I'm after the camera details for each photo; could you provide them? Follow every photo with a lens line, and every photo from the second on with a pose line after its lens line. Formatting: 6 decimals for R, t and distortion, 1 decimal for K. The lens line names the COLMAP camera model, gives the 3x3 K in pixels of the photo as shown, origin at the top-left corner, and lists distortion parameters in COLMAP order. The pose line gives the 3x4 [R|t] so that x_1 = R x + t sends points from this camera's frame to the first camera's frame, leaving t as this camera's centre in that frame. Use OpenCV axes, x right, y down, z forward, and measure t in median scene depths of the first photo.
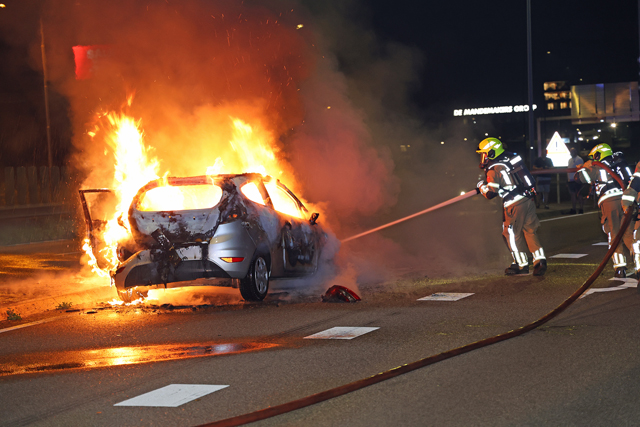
lens RADIAL K [[1801.6, 0, 322.0], [0, 1801.6, 212.3], [0, 0, 1]] dist [0.724196, -0.268364]
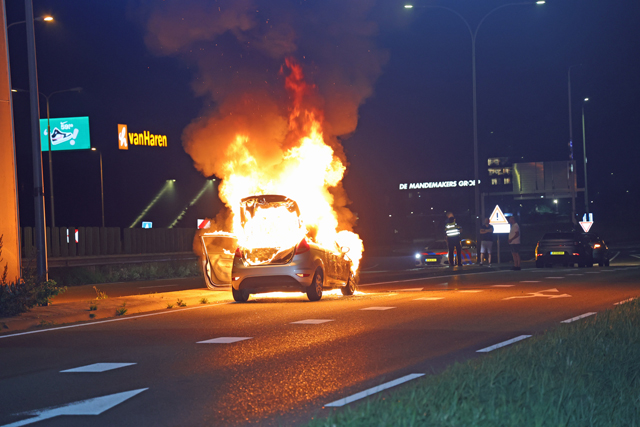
lens RADIAL K [[1843.7, 0, 319.2], [0, 1843.7, 213.8], [0, 0, 1]] dist [0.749436, -1.196953]
pose [[0.999474, 0.011309, 0.030401, -0.085750], [-0.010110, 0.999176, -0.039317, 0.035751], [-0.030820, 0.038989, 0.998764, -0.714347]]
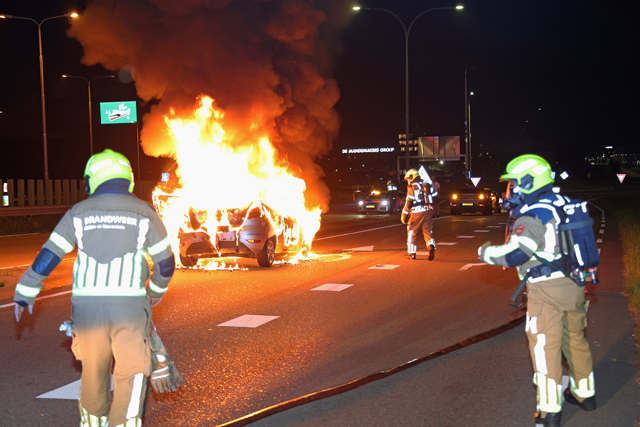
lens RADIAL K [[1164.4, 0, 320.7], [0, 1164.4, 211.6], [0, 0, 1]] dist [0.239037, 0.143439]
pose [[0.998081, 0.024575, 0.056835, -0.048441], [-0.024468, 0.999697, -0.002567, 0.001166], [-0.056880, 0.001171, 0.998380, -0.038855]]
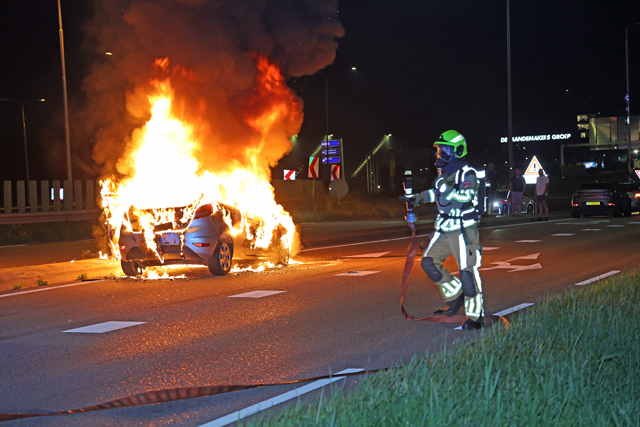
lens RADIAL K [[1517.2, 0, 321.3], [0, 1517.2, 212.9], [0, 0, 1]] dist [0.432051, 0.183463]
pose [[0.998859, 0.009333, -0.046845, 0.092787], [-0.009632, 0.999935, -0.006164, 0.007836], [0.046785, 0.006608, 0.998883, -0.150673]]
